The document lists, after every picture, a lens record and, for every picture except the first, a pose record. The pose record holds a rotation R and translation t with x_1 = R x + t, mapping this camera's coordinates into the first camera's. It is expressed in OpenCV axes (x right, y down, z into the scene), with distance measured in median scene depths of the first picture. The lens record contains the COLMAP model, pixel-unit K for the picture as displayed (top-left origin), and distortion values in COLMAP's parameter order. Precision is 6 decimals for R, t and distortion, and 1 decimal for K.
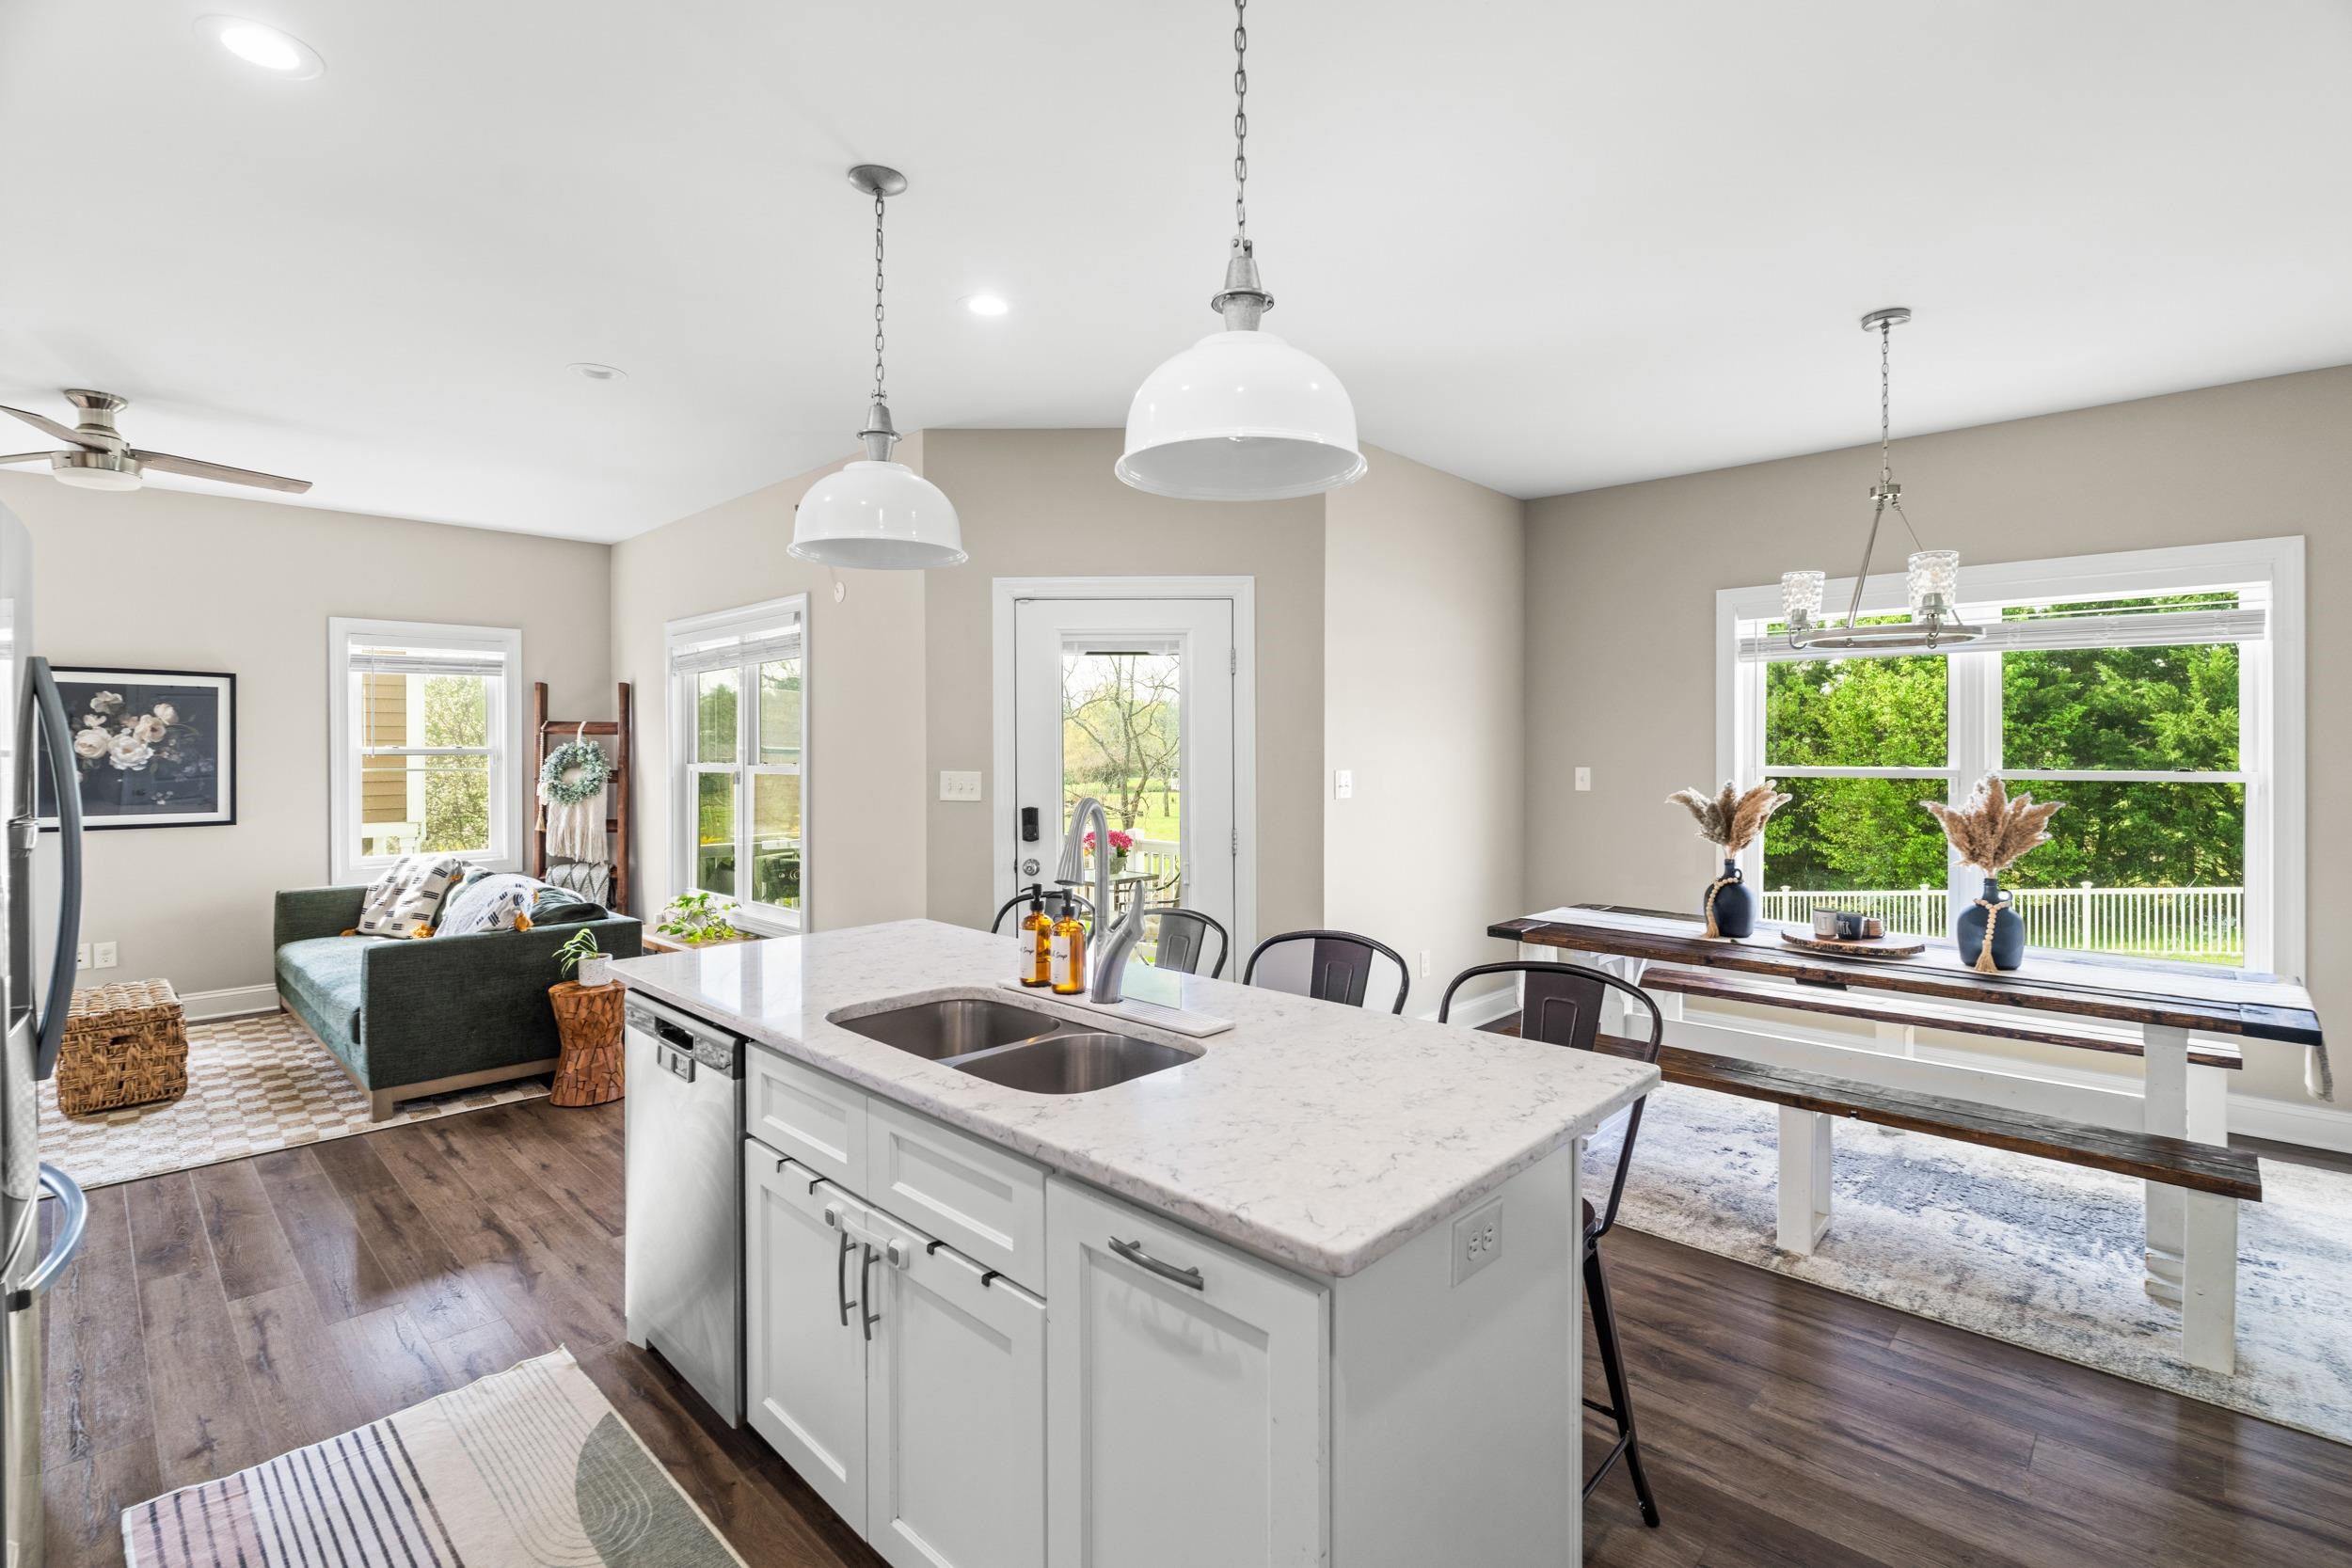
lens RADIAL K [[1082.8, 0, 1166.1], [0, 1082.8, 762.5], [0, 0, 1]] dist [-0.004731, 0.000237]
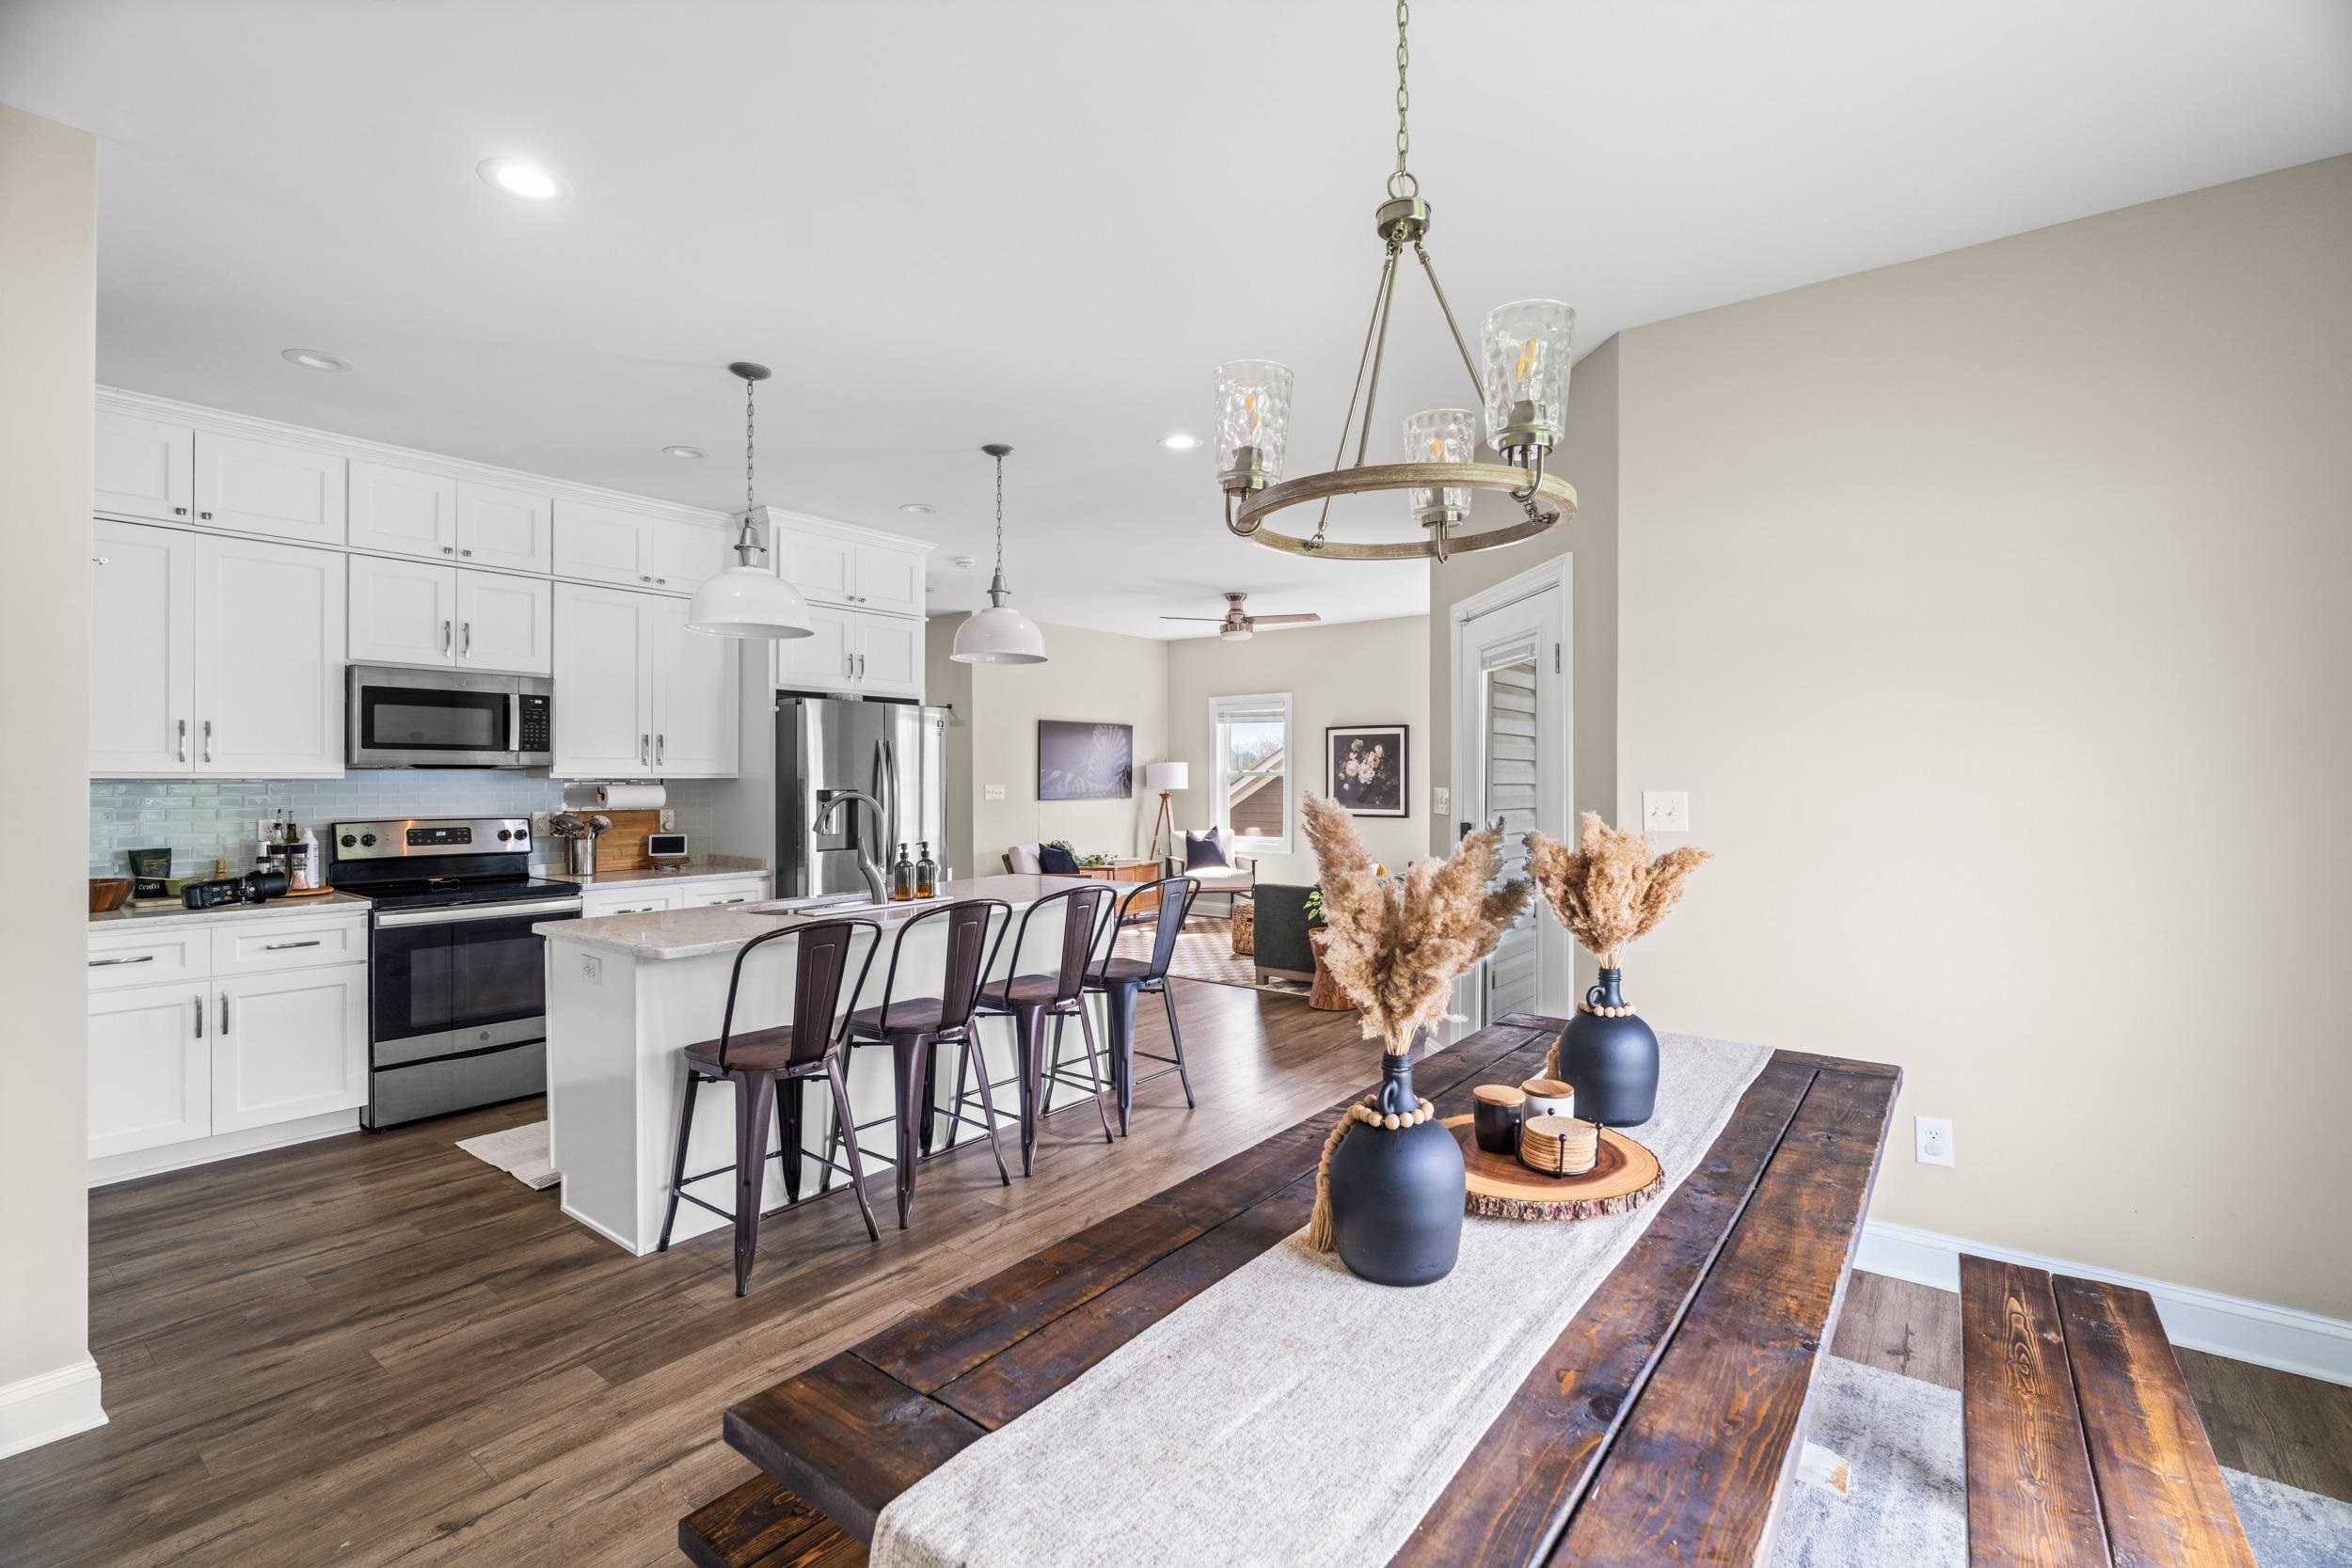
lens RADIAL K [[1037.5, 0, 1181.3], [0, 1037.5, 775.8], [0, 0, 1]] dist [-0.008394, 0.000681]
pose [[0.113575, -0.000569, -0.993529, 0.692843], [-0.010572, 0.999943, -0.001781, 0.000916], [0.993473, 0.010706, 0.113562, 0.519218]]
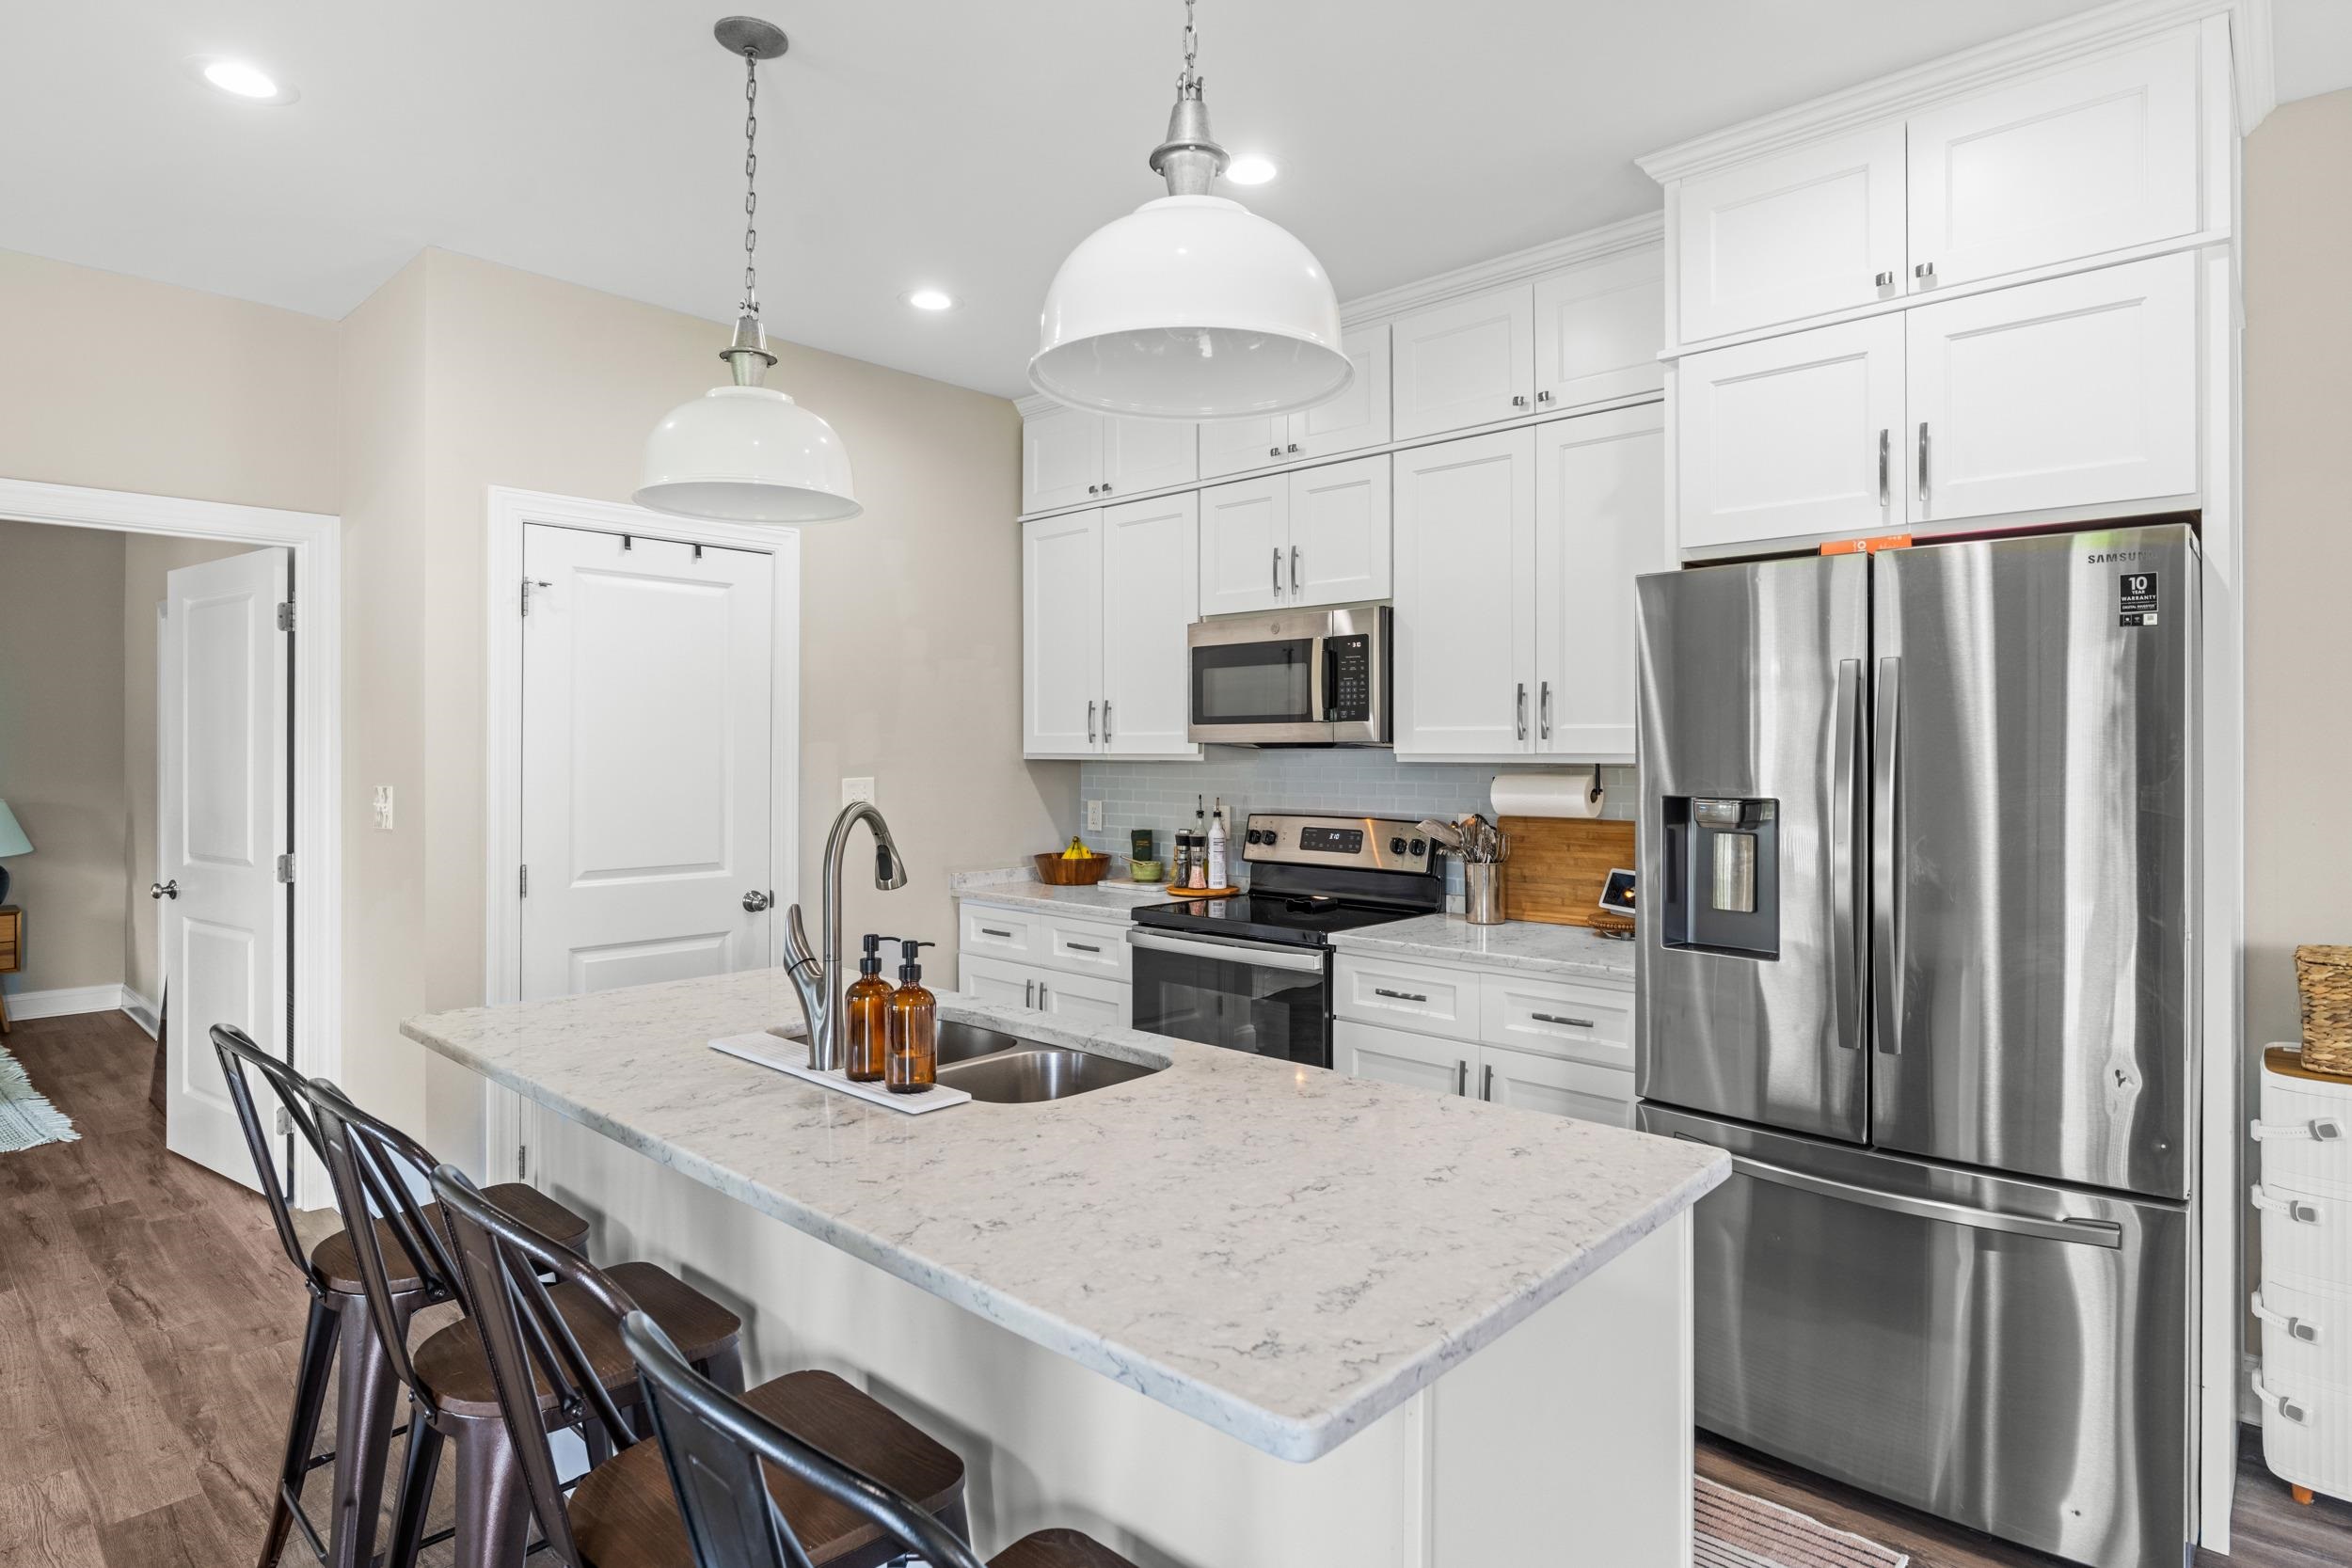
lens RADIAL K [[1241.5, 0, 1198.9], [0, 1241.5, 747.7], [0, 0, 1]] dist [-0.005077, 0.000571]
pose [[-0.999305, 0.000471, -0.037277, -0.111989], [0.000213, 0.999976, 0.006912, -0.005301], [0.037280, 0.006899, -0.999281, 0.756714]]
